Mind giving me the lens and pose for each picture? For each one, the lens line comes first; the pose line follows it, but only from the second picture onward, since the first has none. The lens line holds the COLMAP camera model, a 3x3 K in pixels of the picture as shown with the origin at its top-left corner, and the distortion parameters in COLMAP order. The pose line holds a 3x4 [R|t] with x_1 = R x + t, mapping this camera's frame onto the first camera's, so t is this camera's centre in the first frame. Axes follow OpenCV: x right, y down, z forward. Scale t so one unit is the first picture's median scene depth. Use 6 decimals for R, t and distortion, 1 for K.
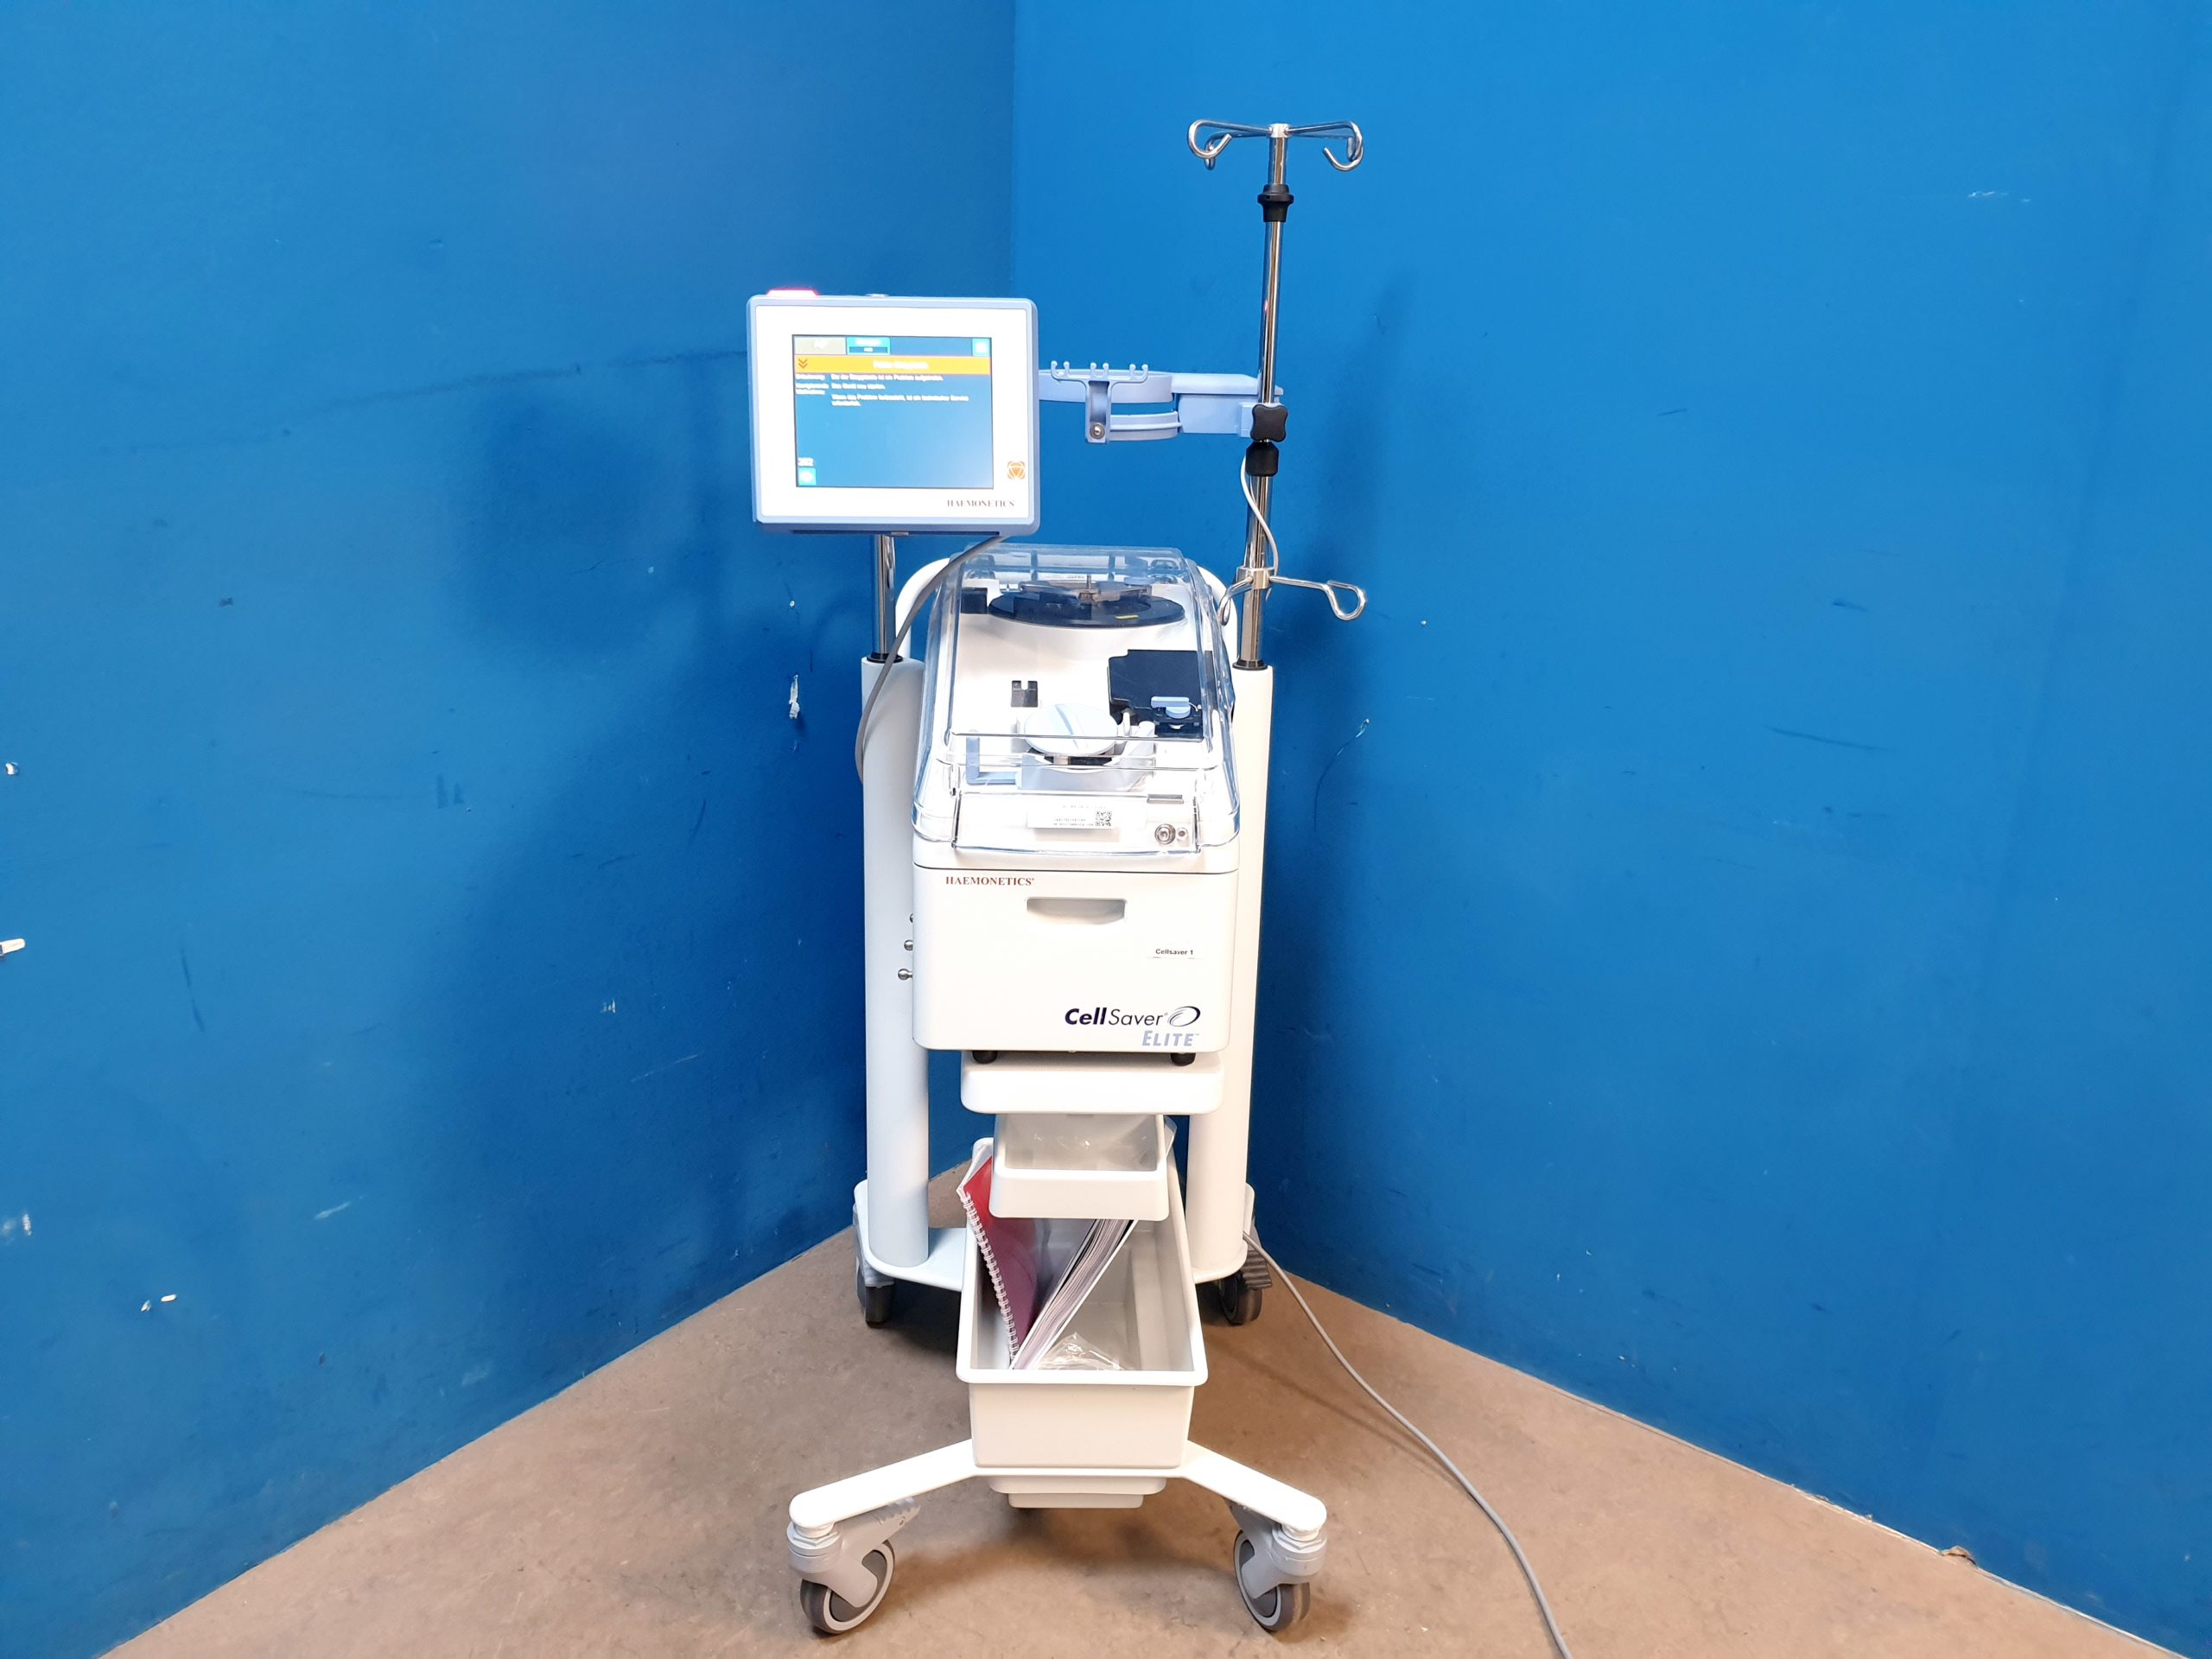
lens RADIAL K [[1738.3, 0, 1101.4], [0, 1738.3, 813.1], [0, 0, 1]] dist [-0.009256, 0.039506]
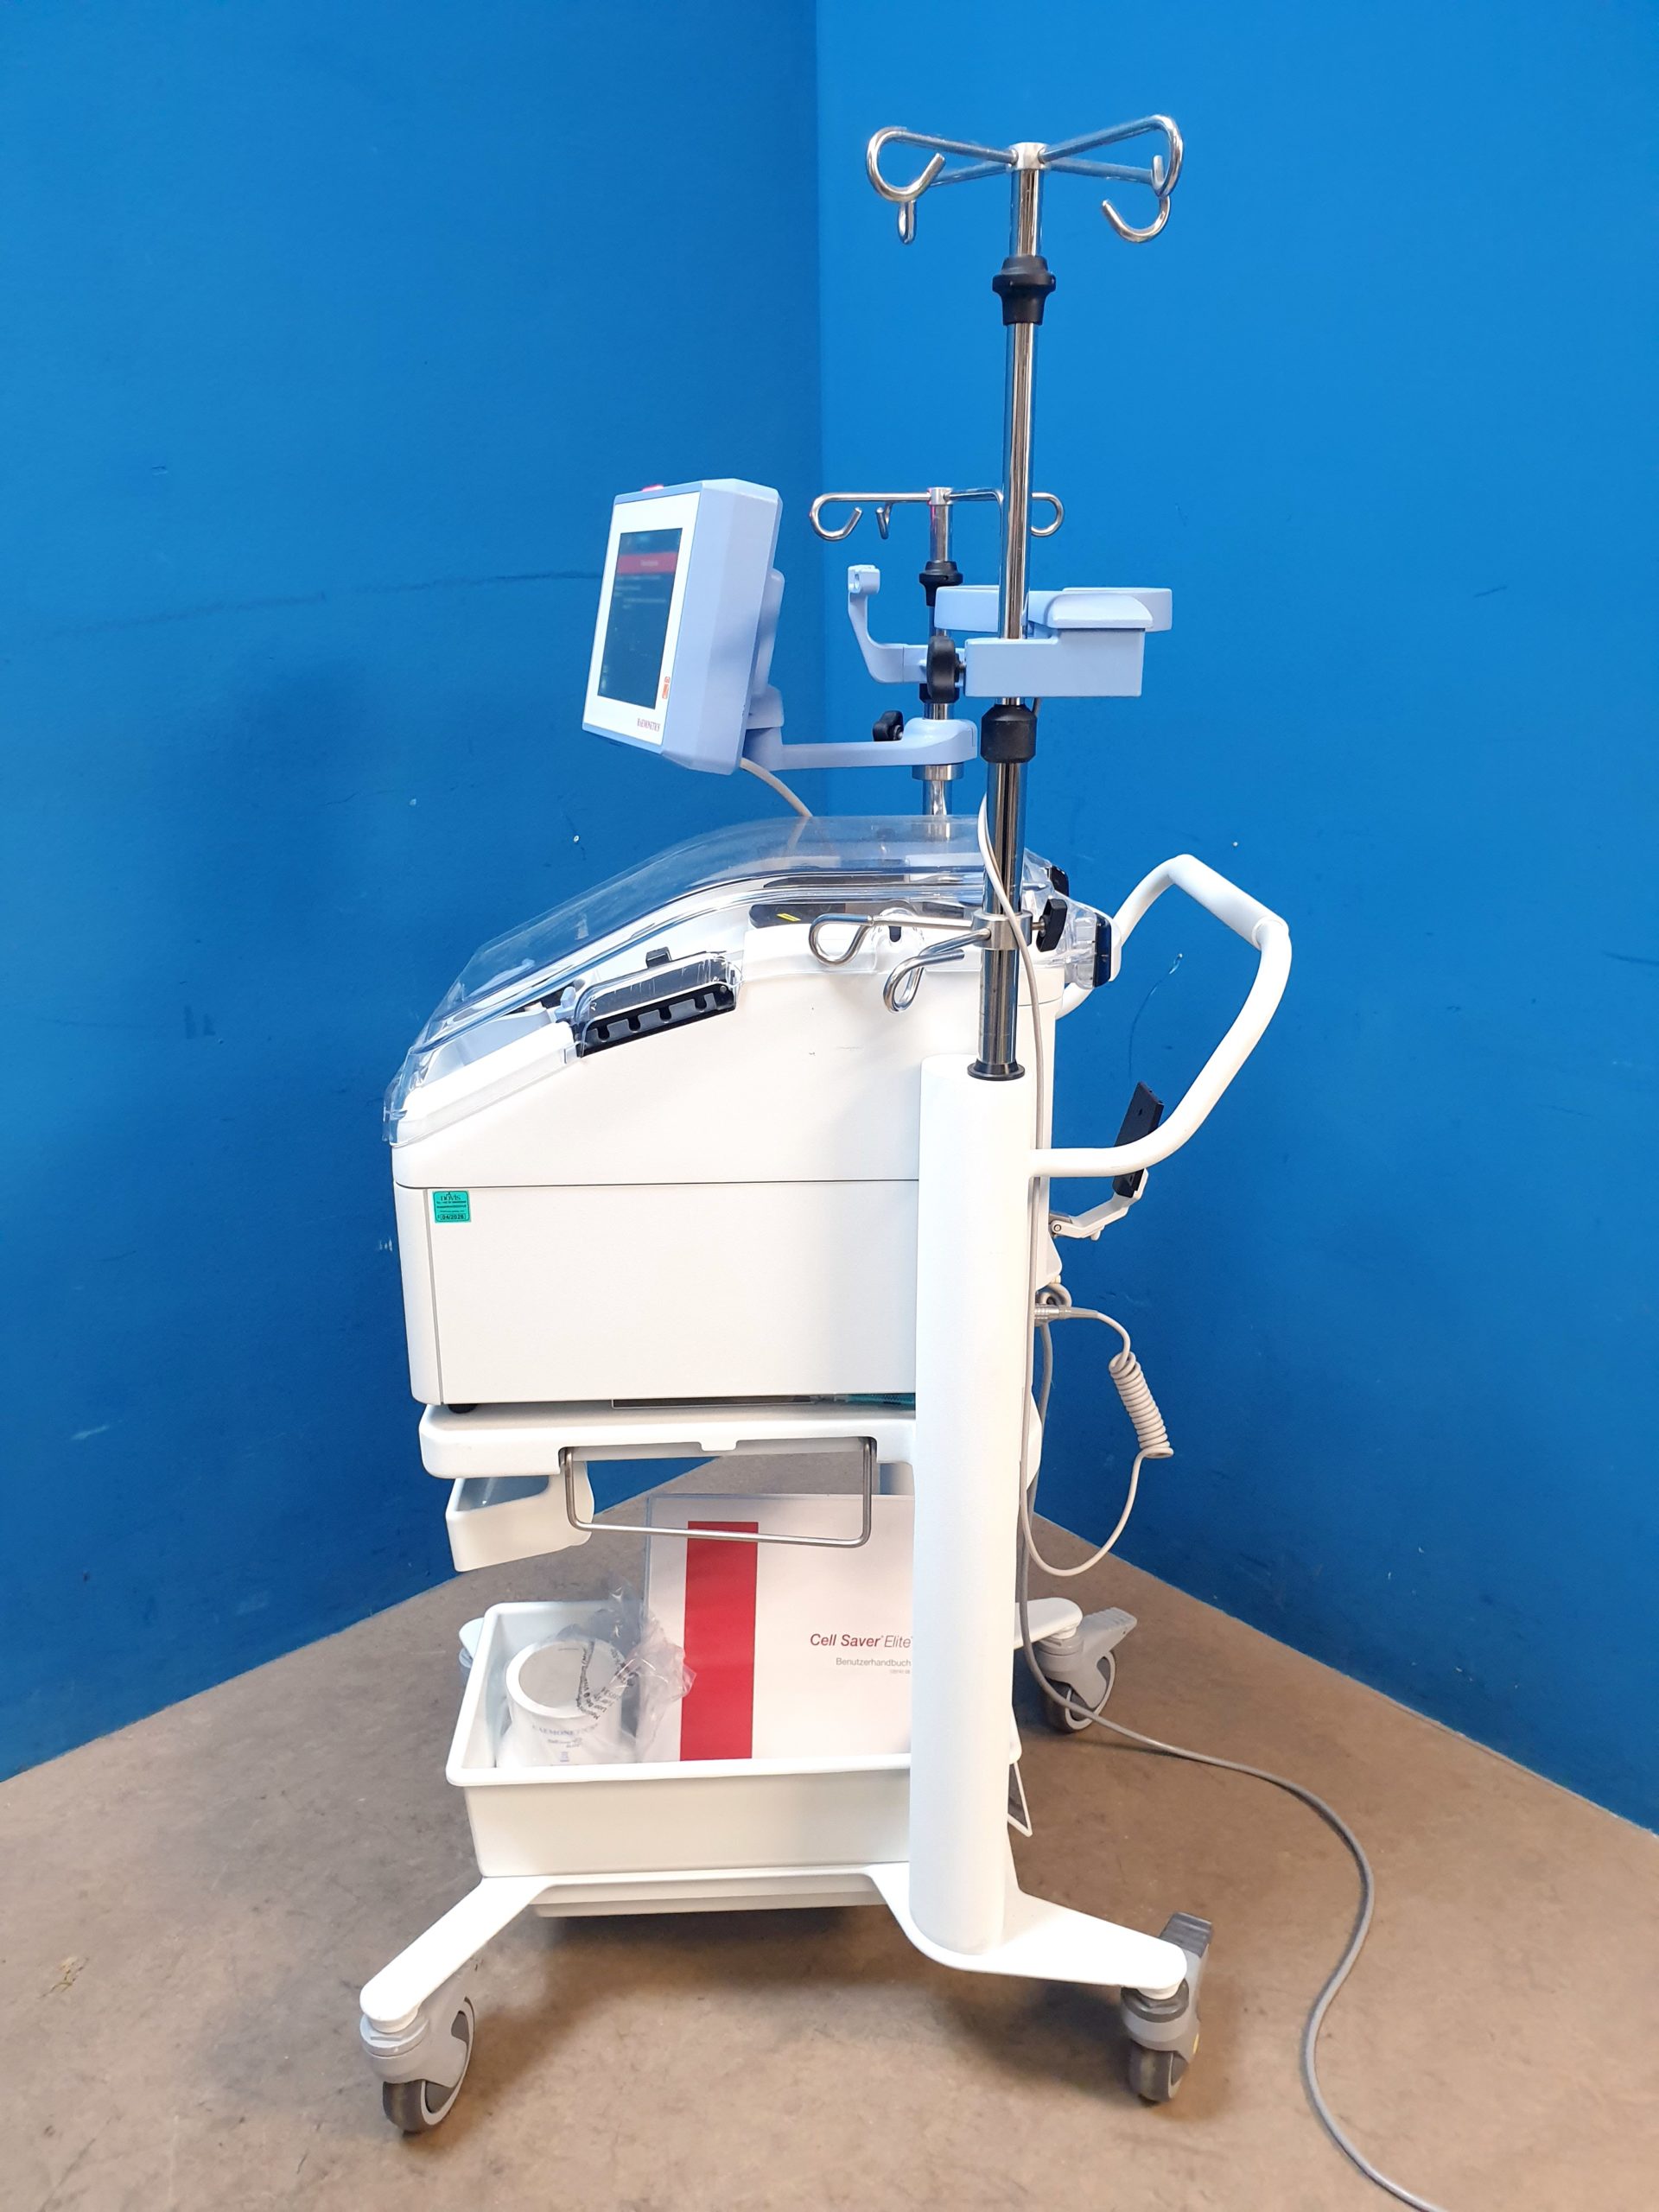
lens RADIAL K [[1738.3, 0, 829.2], [0, 1738.3, 1116.3], [0, 0, 1]] dist [-0.009256, 0.039506]
pose [[0.982005, 0.011373, -0.188511, 0.172045], [-0.009673, 0.999904, 0.009934, 0.028061], [0.188606, -0.007932, 0.982021, 0.078164]]
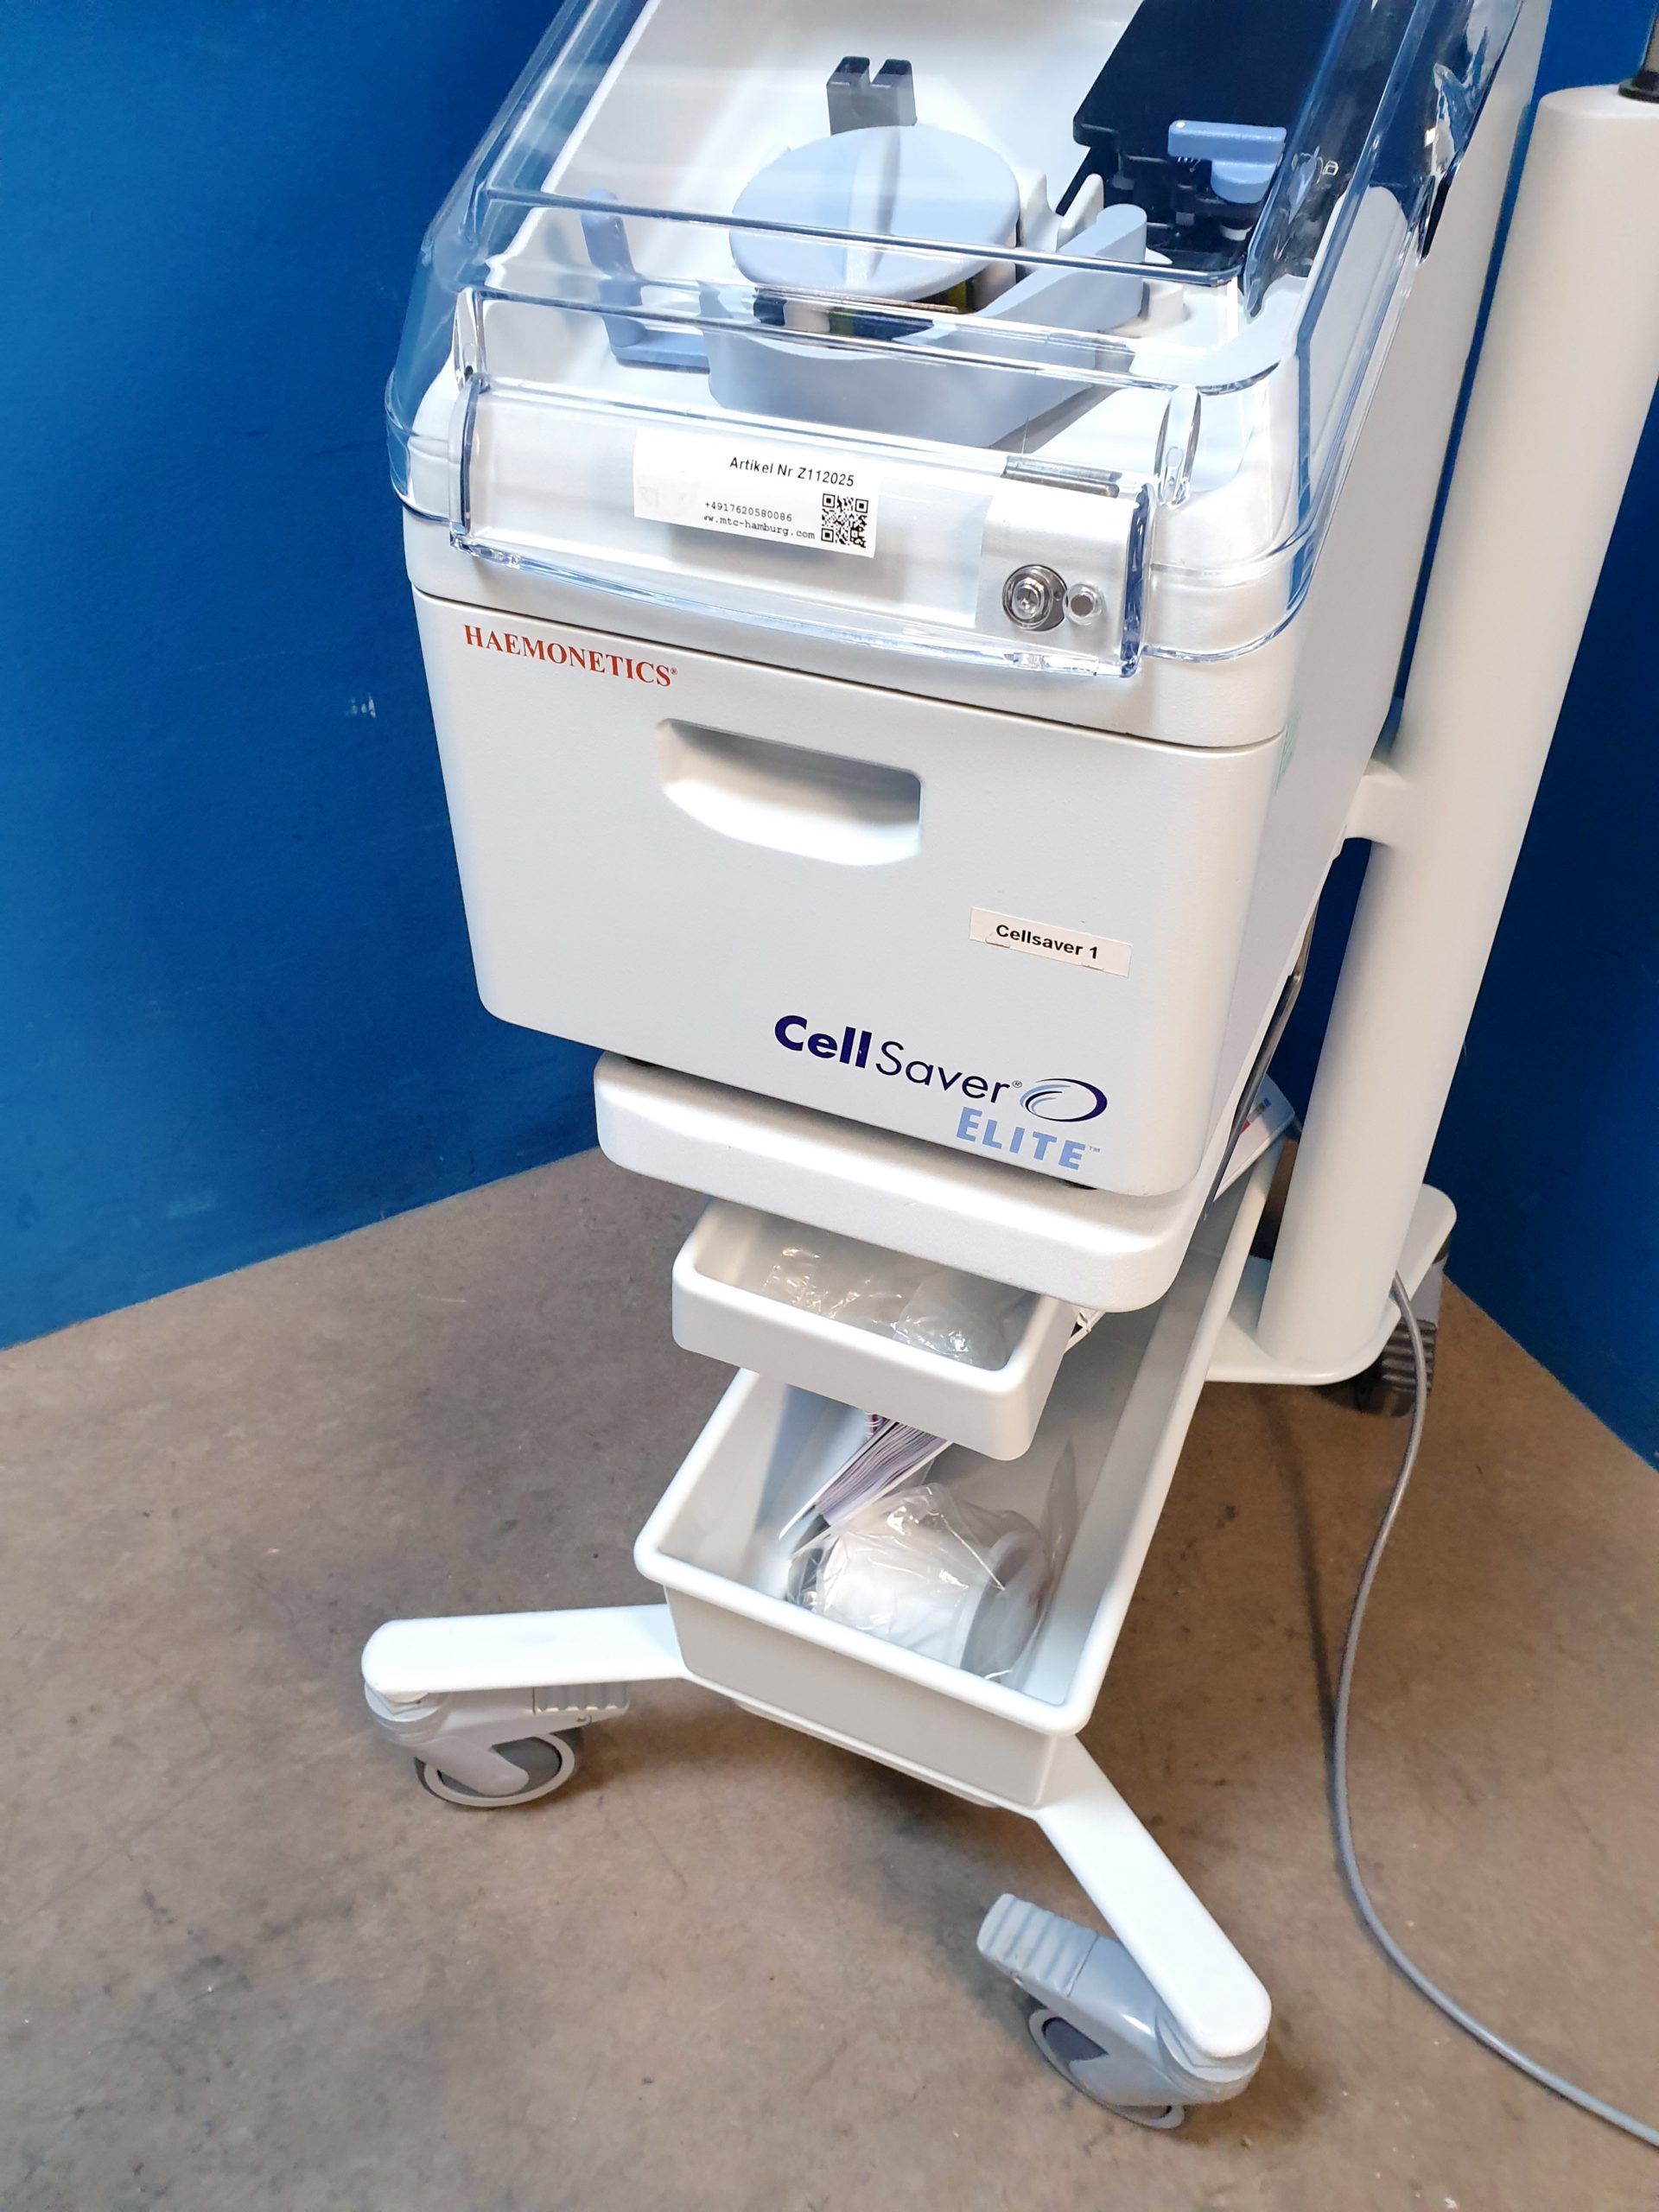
lens RADIAL K [[1738.3, 0, 827.3], [0, 1738.3, 1106.5], [0, 0, 1]] dist [-0.009256, 0.039506]
pose [[0.904831, 0.251209, -0.343766, 0.111994], [-0.099231, 0.909584, 0.403497, -0.022870], [0.414046, -0.330984, 0.847948, 0.574245]]
